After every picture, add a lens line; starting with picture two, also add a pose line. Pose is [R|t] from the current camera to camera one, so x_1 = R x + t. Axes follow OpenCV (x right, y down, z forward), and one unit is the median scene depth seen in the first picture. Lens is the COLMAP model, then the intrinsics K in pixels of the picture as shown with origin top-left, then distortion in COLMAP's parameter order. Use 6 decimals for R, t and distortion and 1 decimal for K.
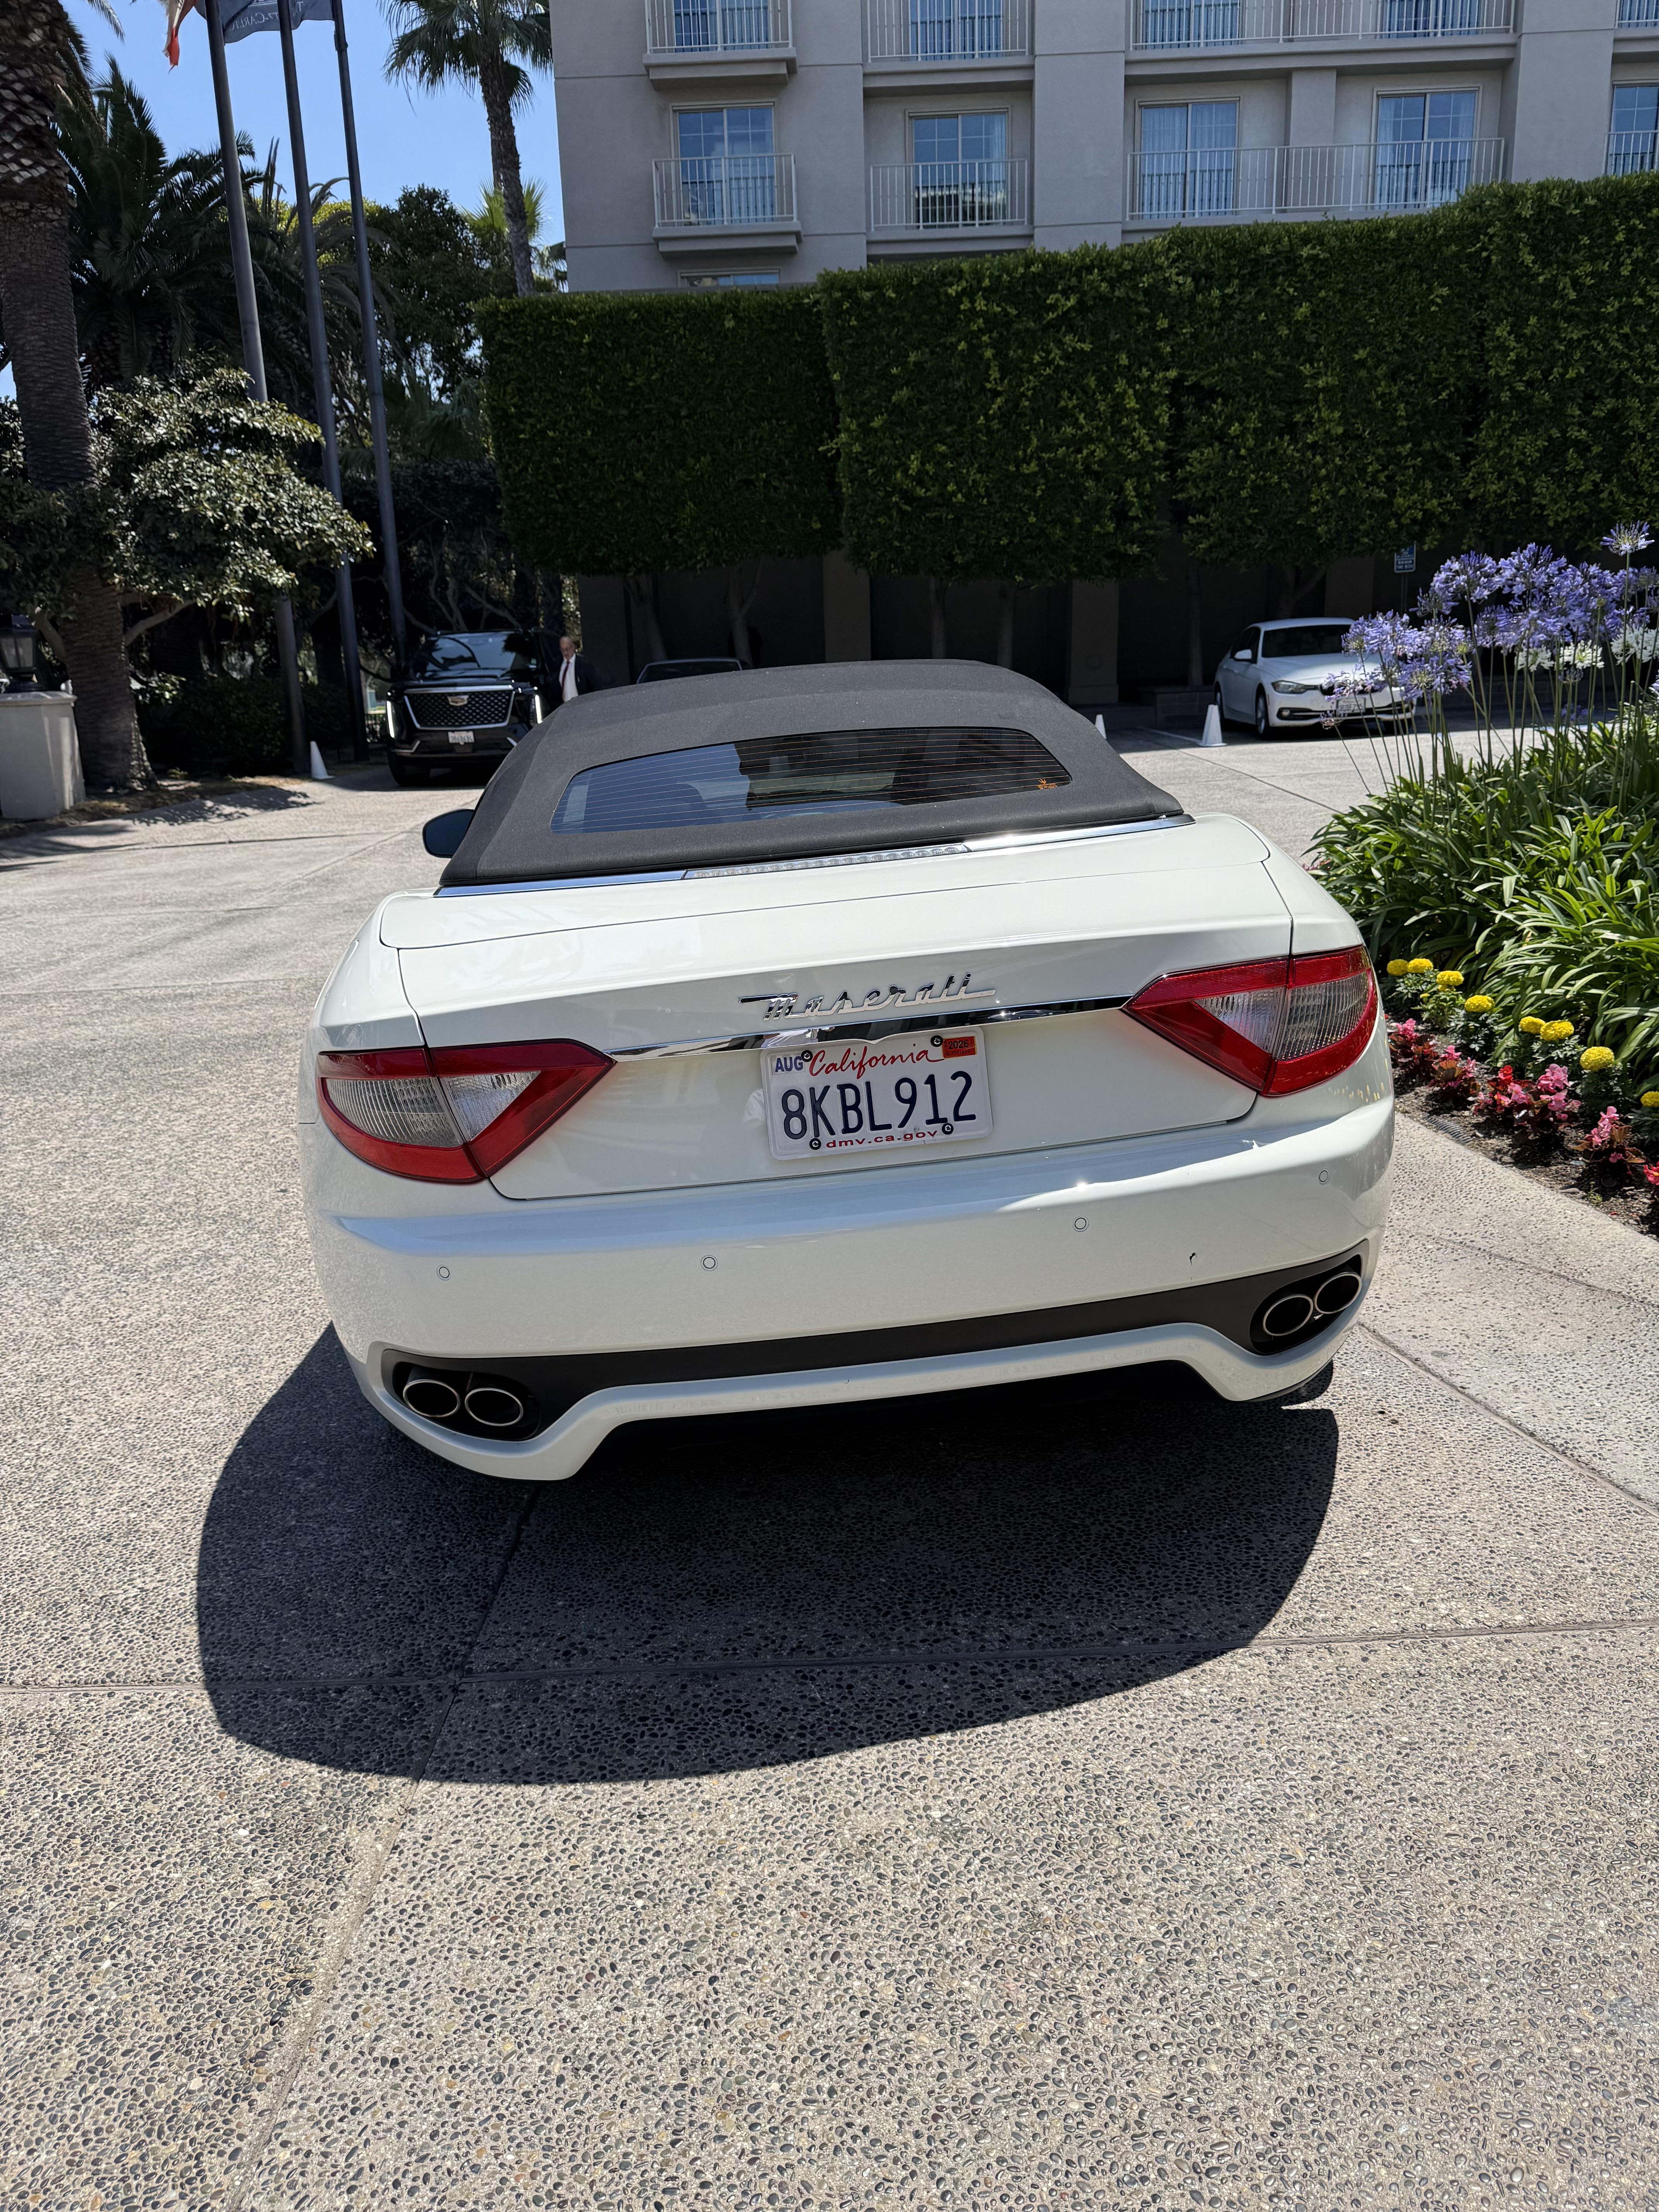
lens RADIAL K [[1578.1, 0, 824.4], [0, 1578.1, 1063.5], [0, 0, 1]] dist [0.022451, -0.029547]
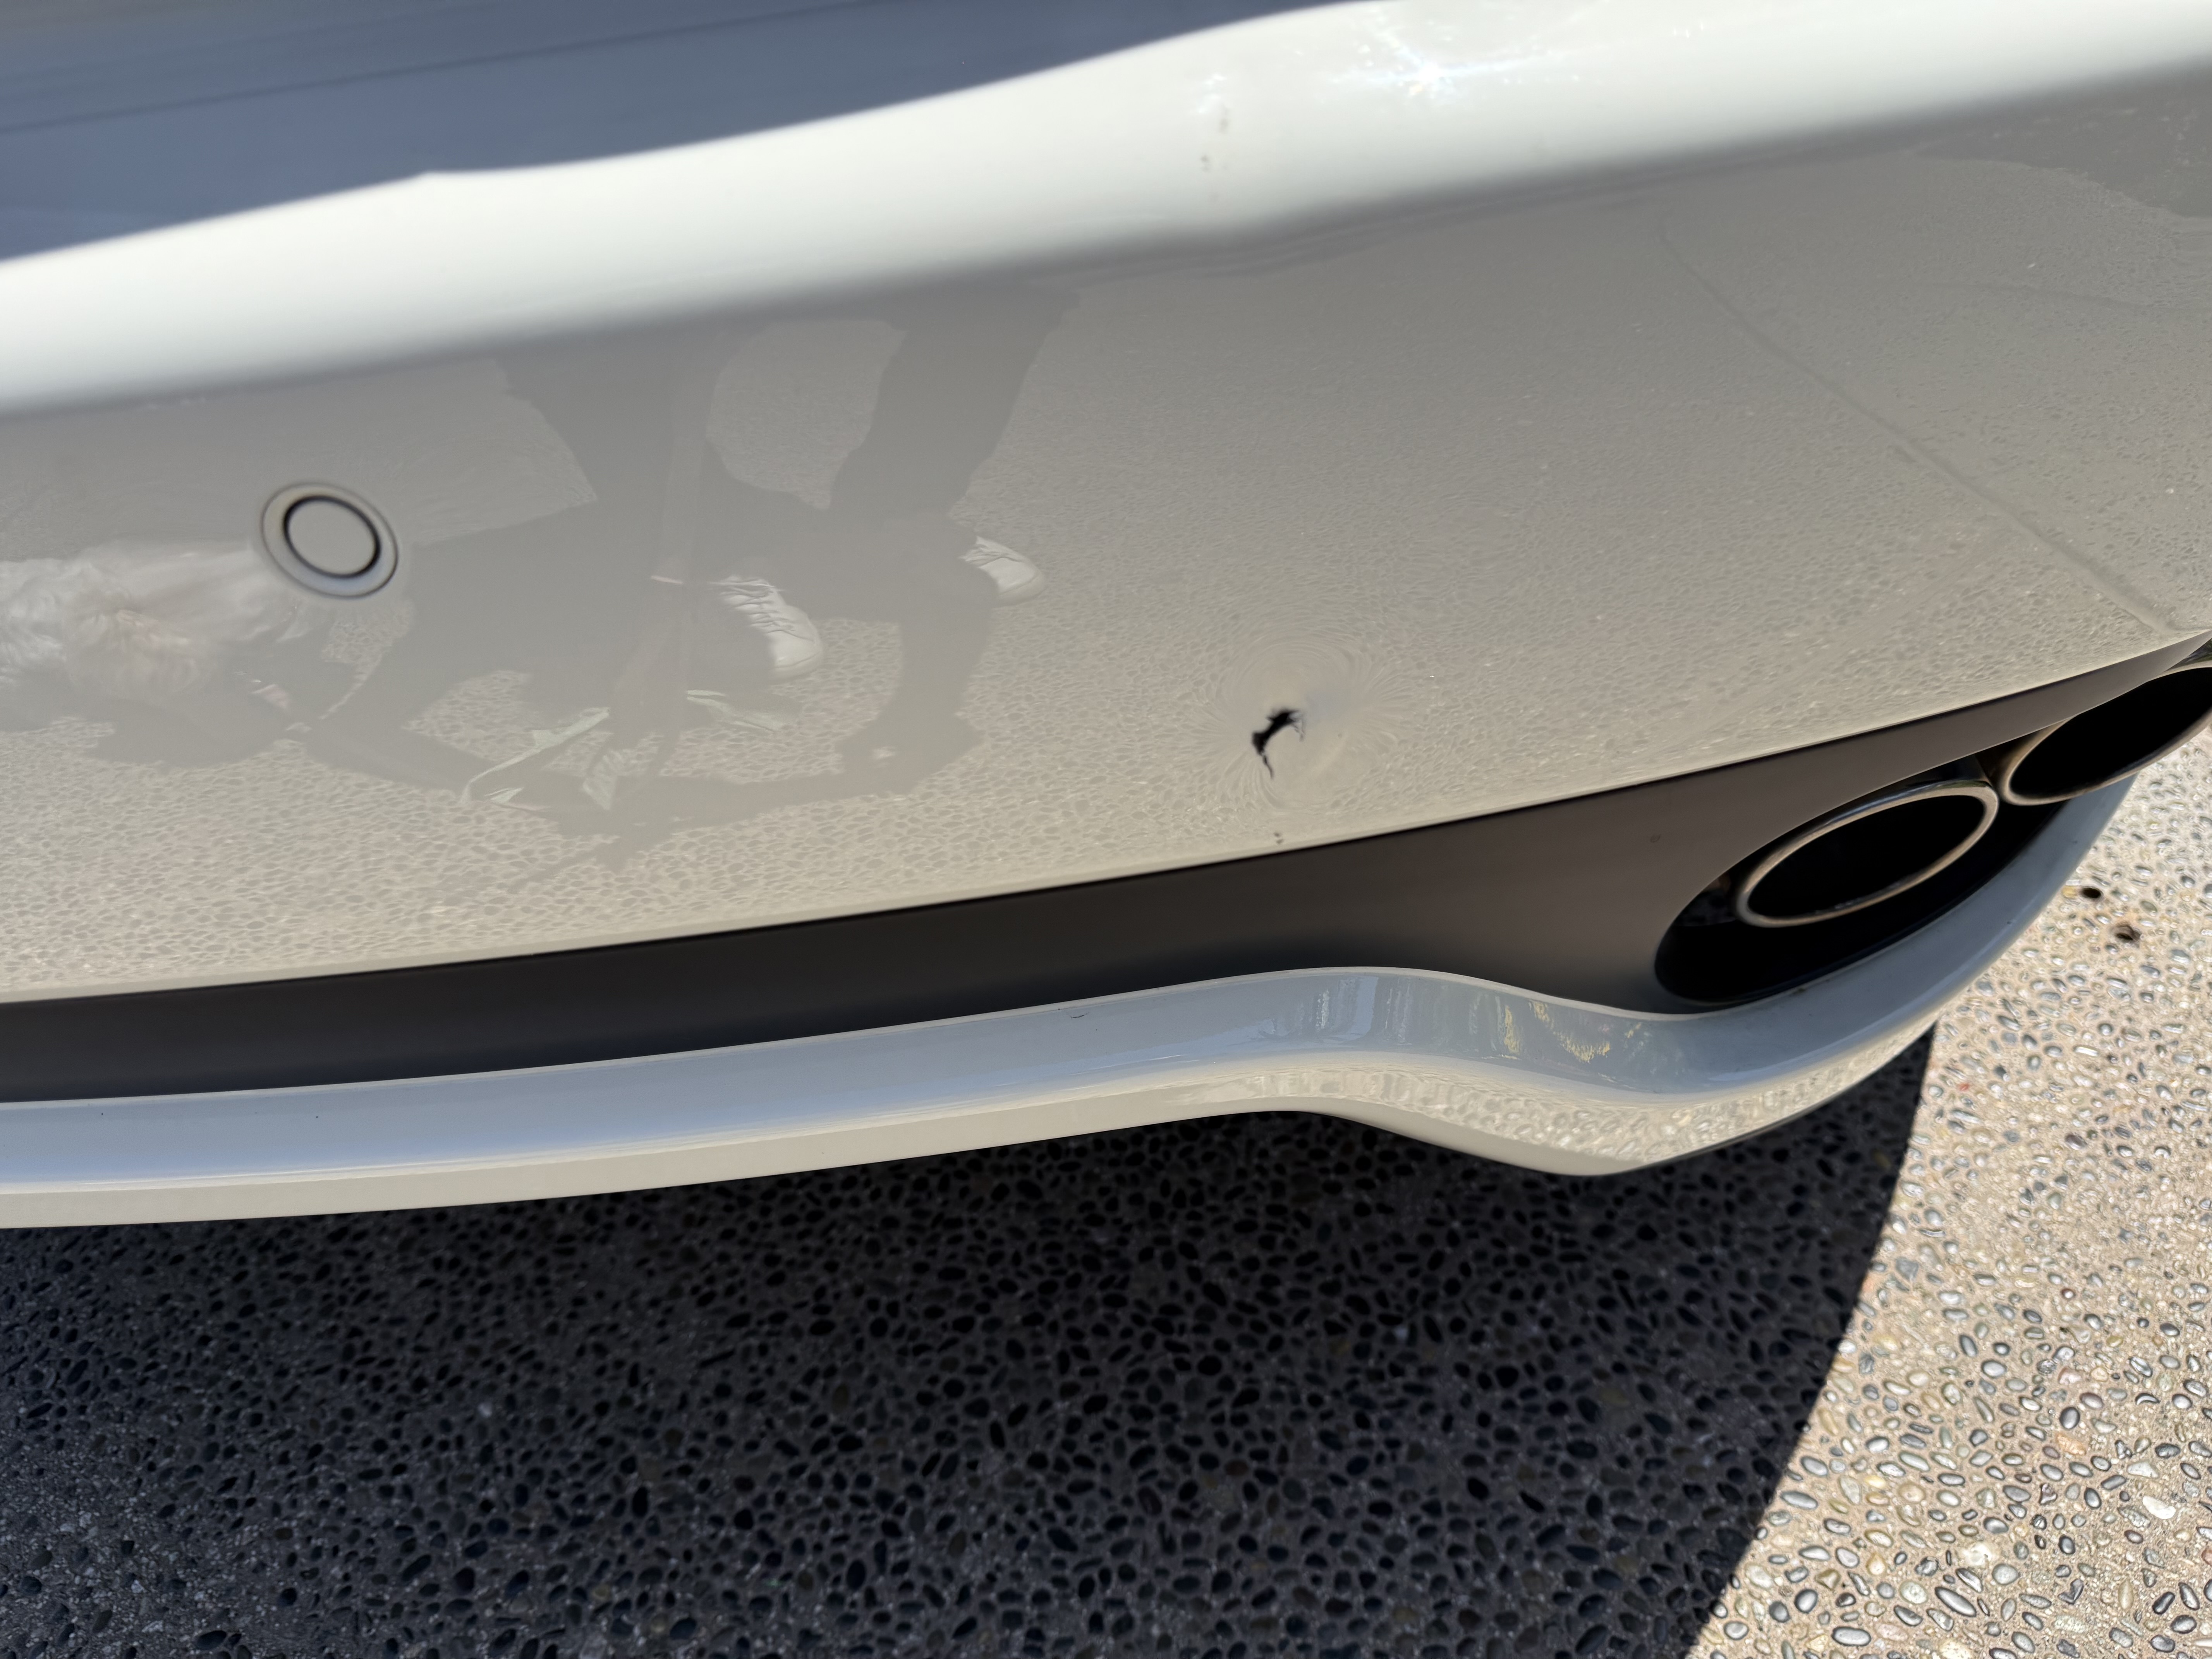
lens RADIAL K [[1578.1, 0, 1106.0], [0, 1578.1, 829.5], [0, 0, 1]] dist [0.022451, -0.029547]
pose [[0.986823, 0.065754, -0.147839, 0.228848], [0.005148, 0.900480, 0.434866, 0.061976], [0.161721, -0.429897, 0.888276, 0.811464]]
